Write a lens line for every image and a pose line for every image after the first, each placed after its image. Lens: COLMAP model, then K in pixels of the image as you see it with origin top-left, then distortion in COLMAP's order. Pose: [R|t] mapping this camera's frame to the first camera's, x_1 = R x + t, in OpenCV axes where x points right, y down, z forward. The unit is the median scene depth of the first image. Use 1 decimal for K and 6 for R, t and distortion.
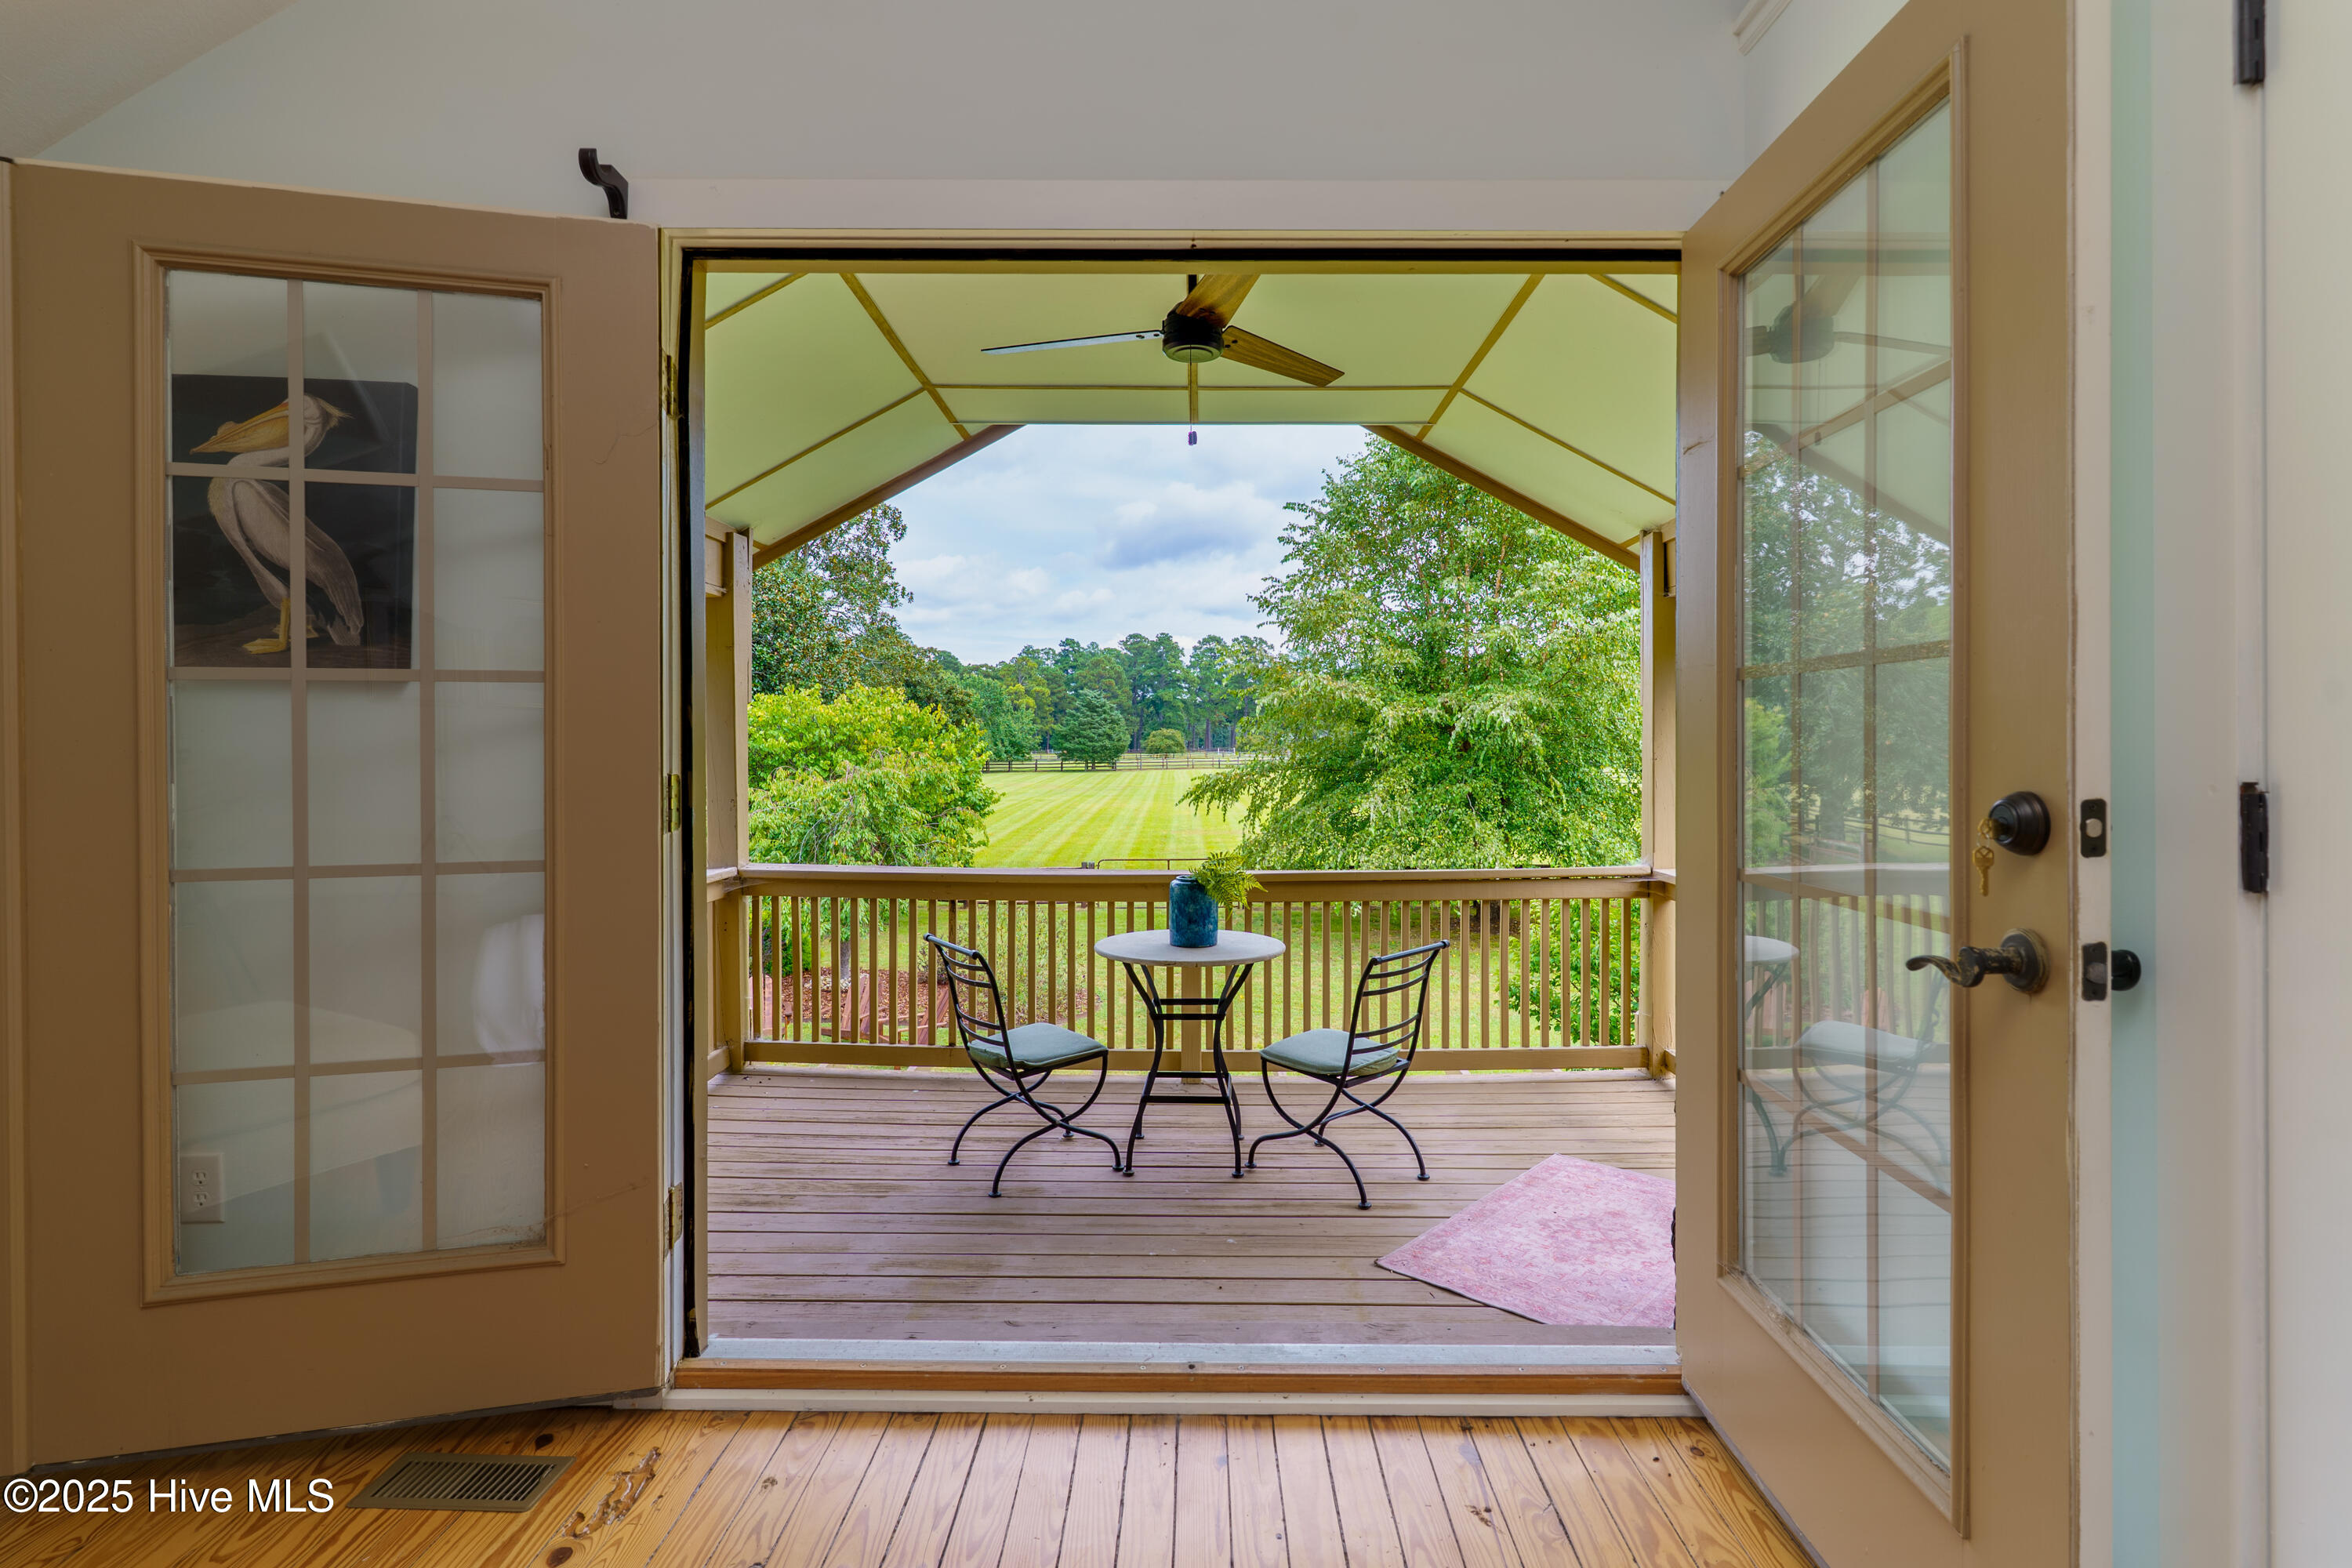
lens RADIAL K [[1137.4, 0, 1179.7], [0, 1137.4, 765.7], [0, 0, 1]] dist [0.003502, 0.000260]
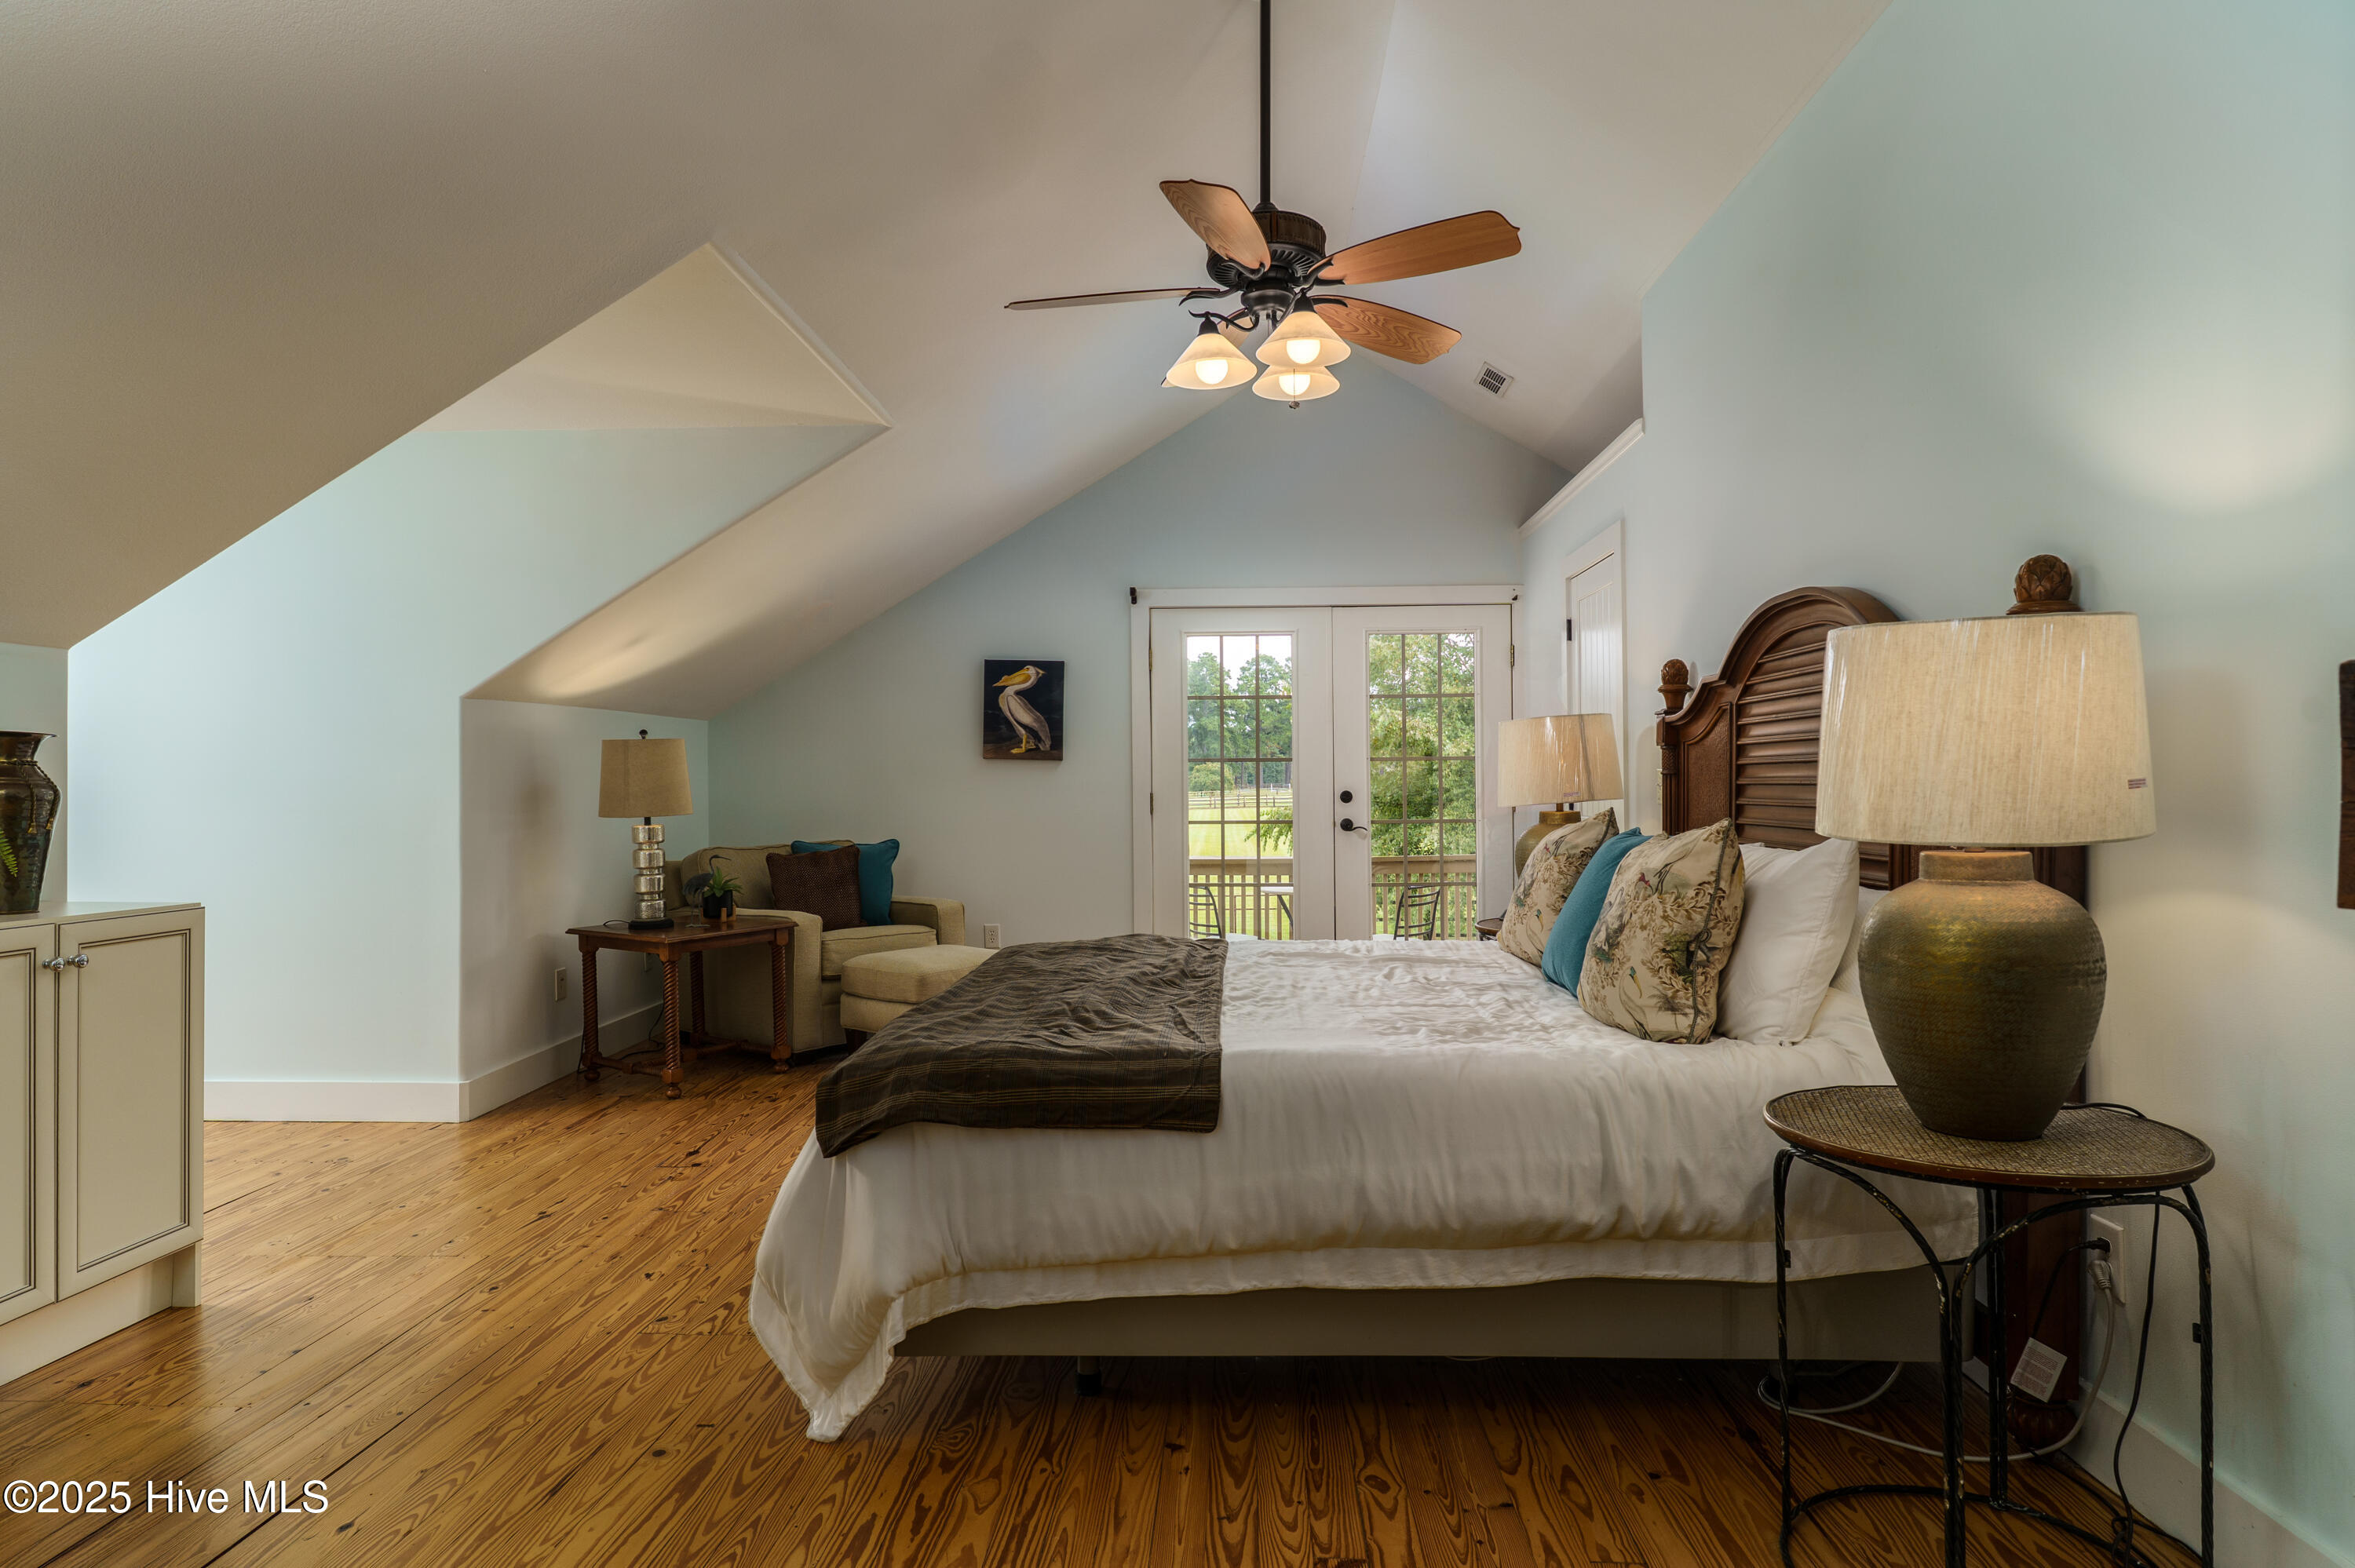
lens RADIAL K [[1335.2, 0, 1178.2], [0, 1335.2, 788.2], [0, 0, 1]] dist [-0.004607, -0.000378]
pose [[0.999421, -0.006205, -0.033440, -0.041508], [0.005776, 0.999900, -0.012920, 0.005309], [0.033517, 0.012719, 0.999357, -0.364234]]
